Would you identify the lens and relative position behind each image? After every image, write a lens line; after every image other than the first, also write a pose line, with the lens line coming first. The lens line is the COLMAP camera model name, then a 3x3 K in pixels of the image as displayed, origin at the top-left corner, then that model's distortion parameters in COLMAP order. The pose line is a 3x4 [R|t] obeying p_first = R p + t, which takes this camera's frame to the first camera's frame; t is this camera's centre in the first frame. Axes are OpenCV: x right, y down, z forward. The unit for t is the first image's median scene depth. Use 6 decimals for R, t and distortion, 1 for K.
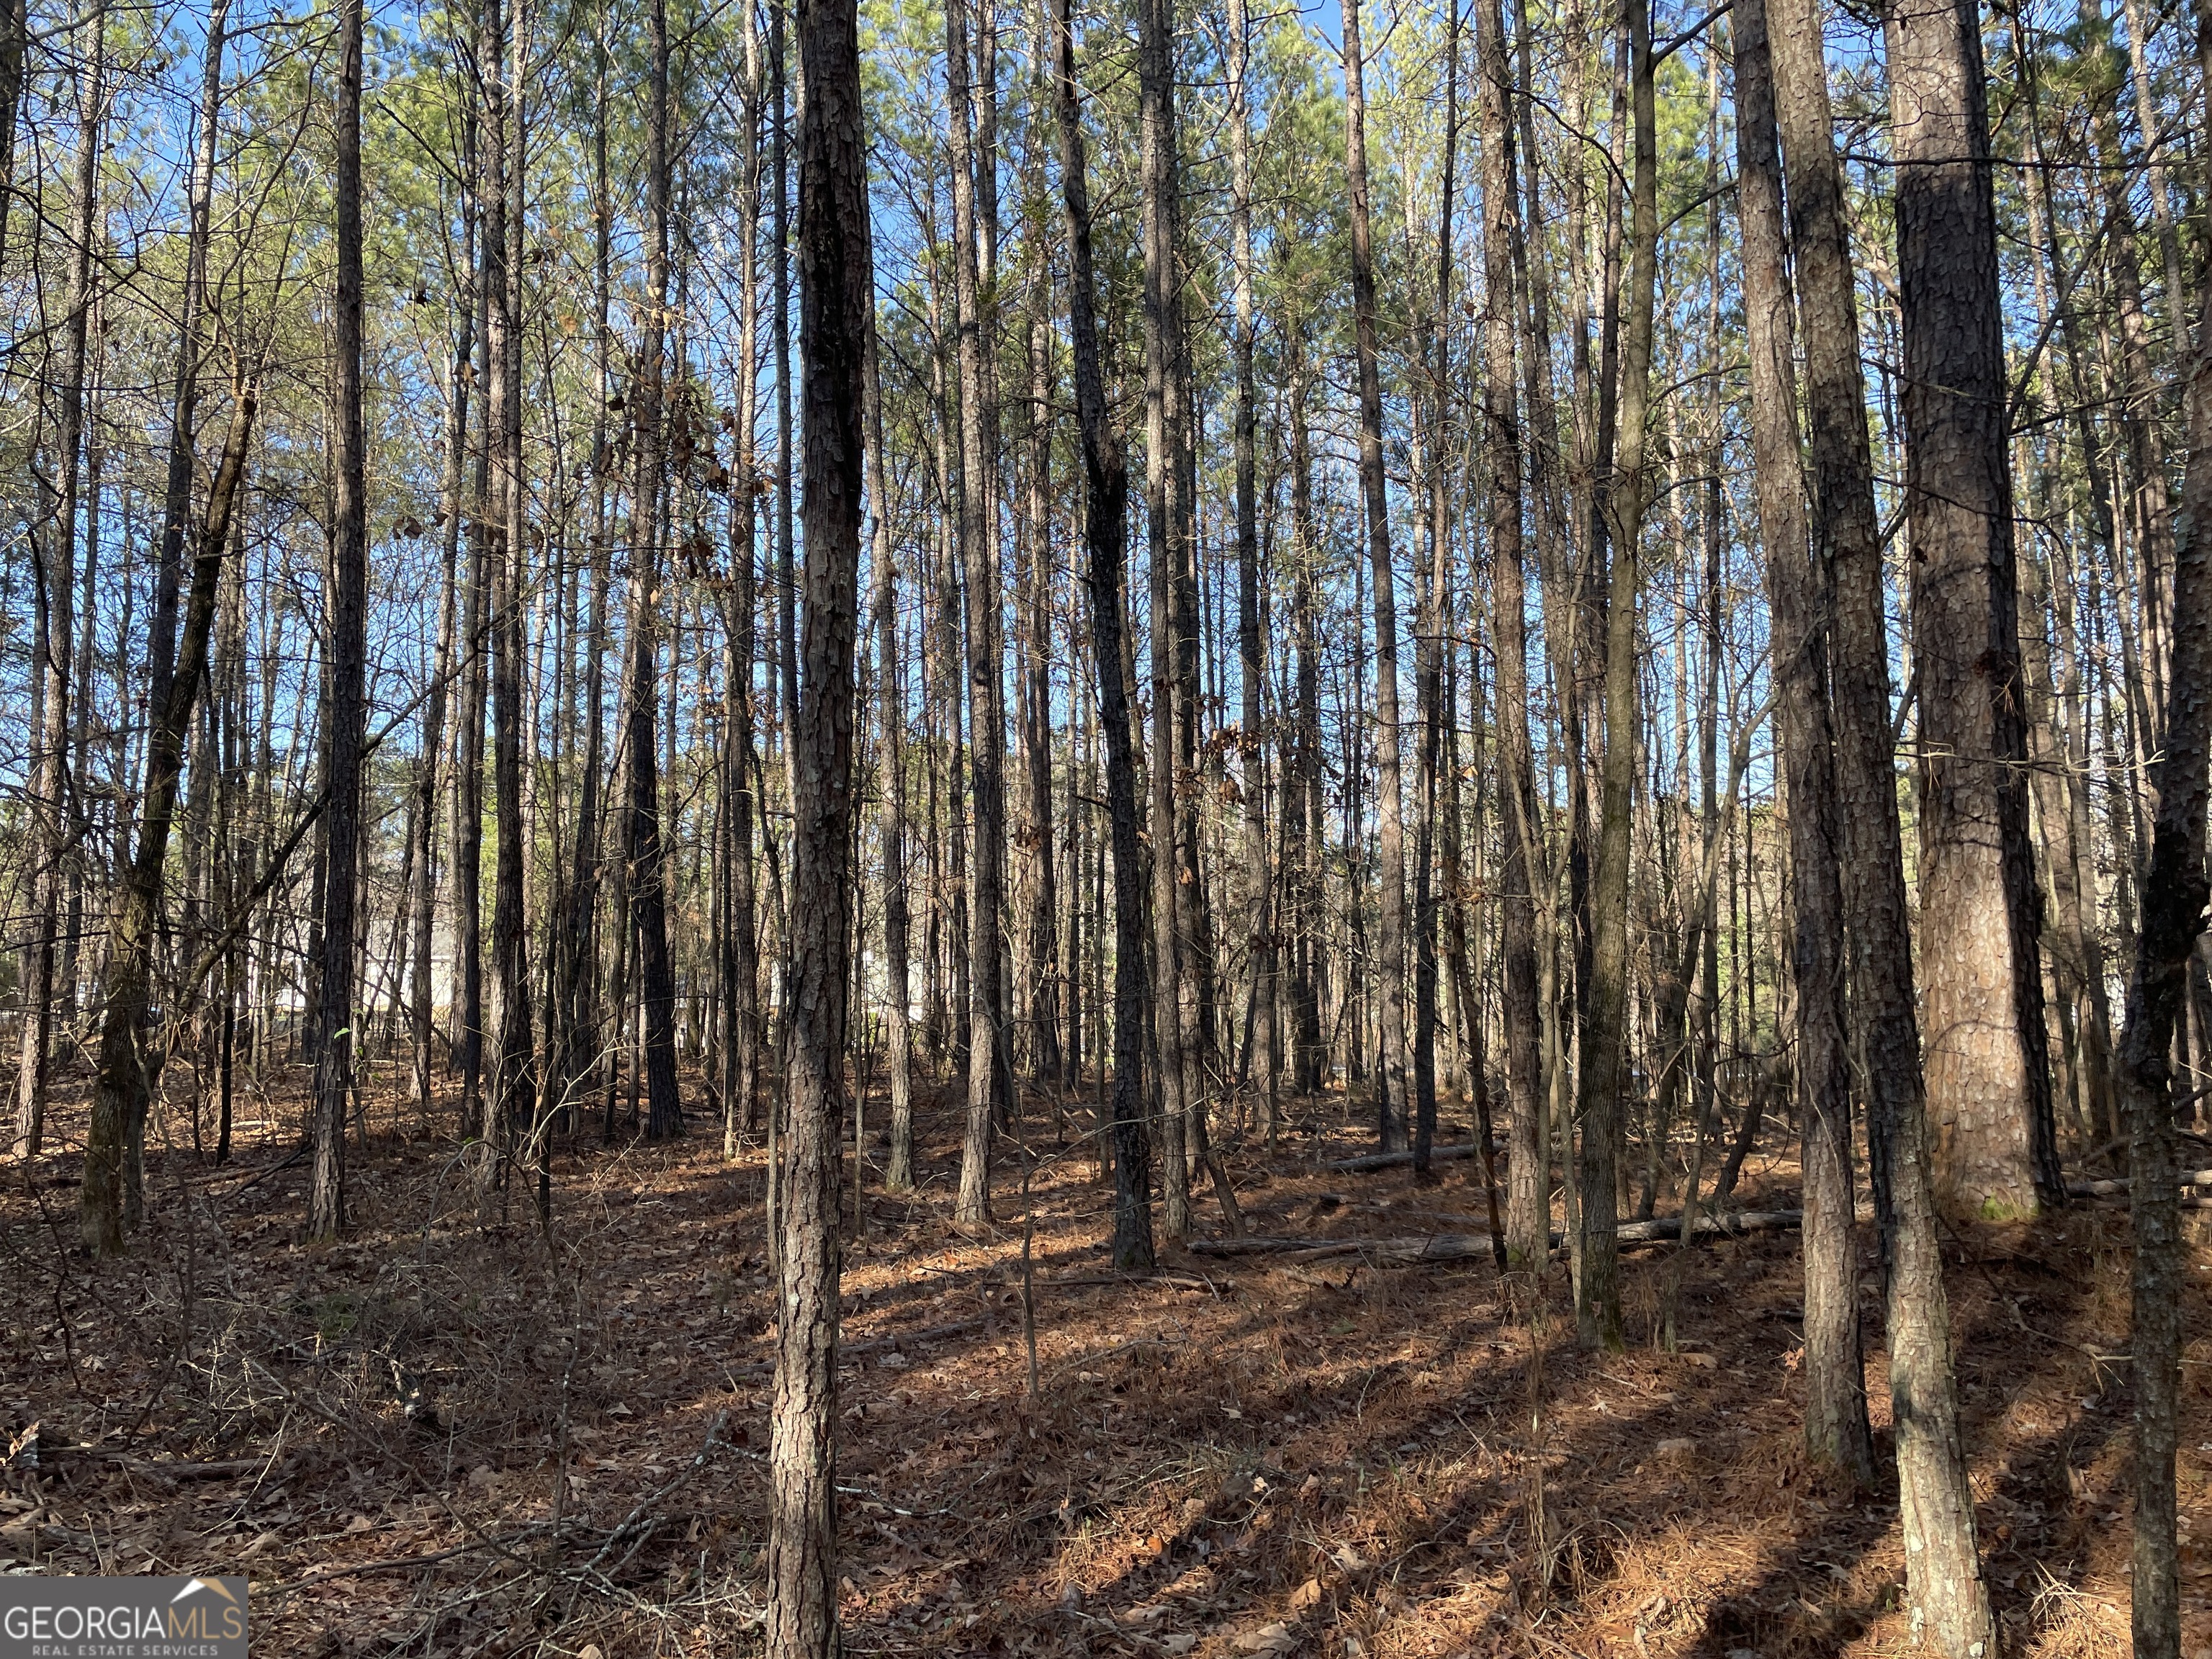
lens RADIAL K [[1656.9, 0, 1107.1], [0, 1656.9, 808.8], [0, 0, 1]] dist [0.103022, -0.129566]
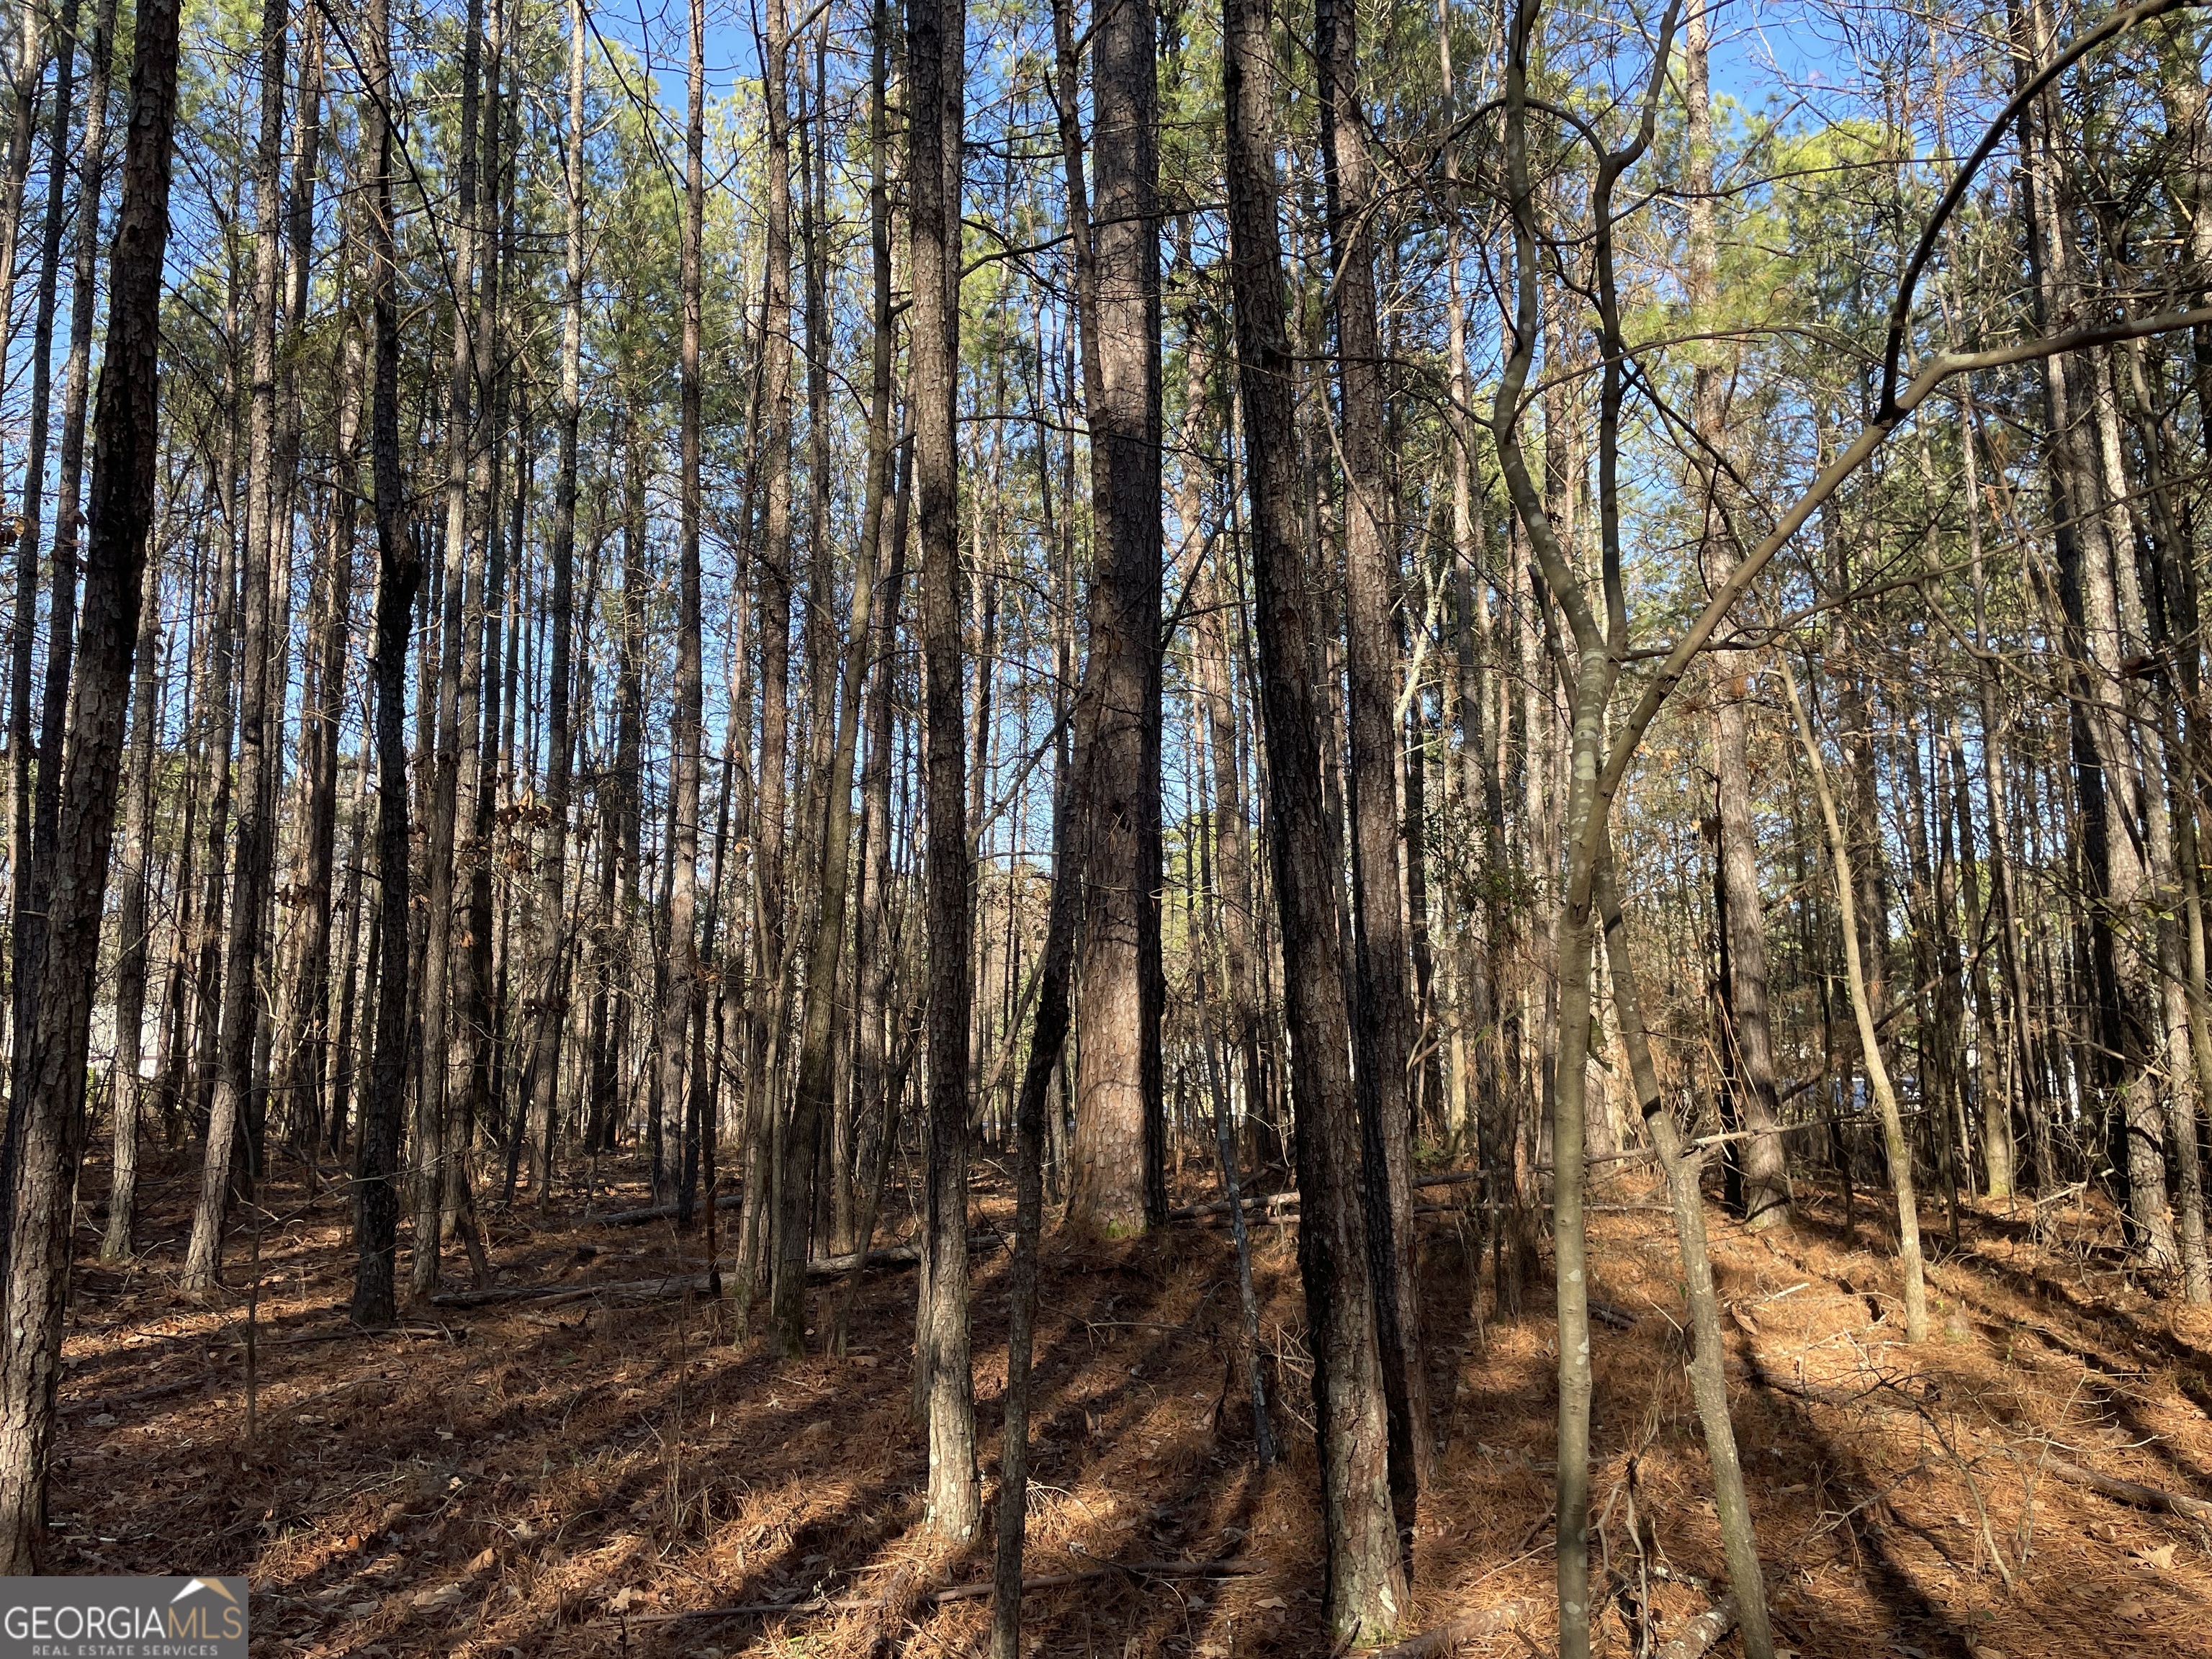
lens RADIAL K [[1656.9, 0, 1107.1], [0, 1656.9, 808.8], [0, 0, 1]] dist [0.103022, -0.129566]
pose [[0.921900, 0.064805, 0.381969, 0.015771], [-0.052806, 0.997728, -0.041826, -0.024753], [-0.383812, 0.018389, 0.923228, -0.152525]]
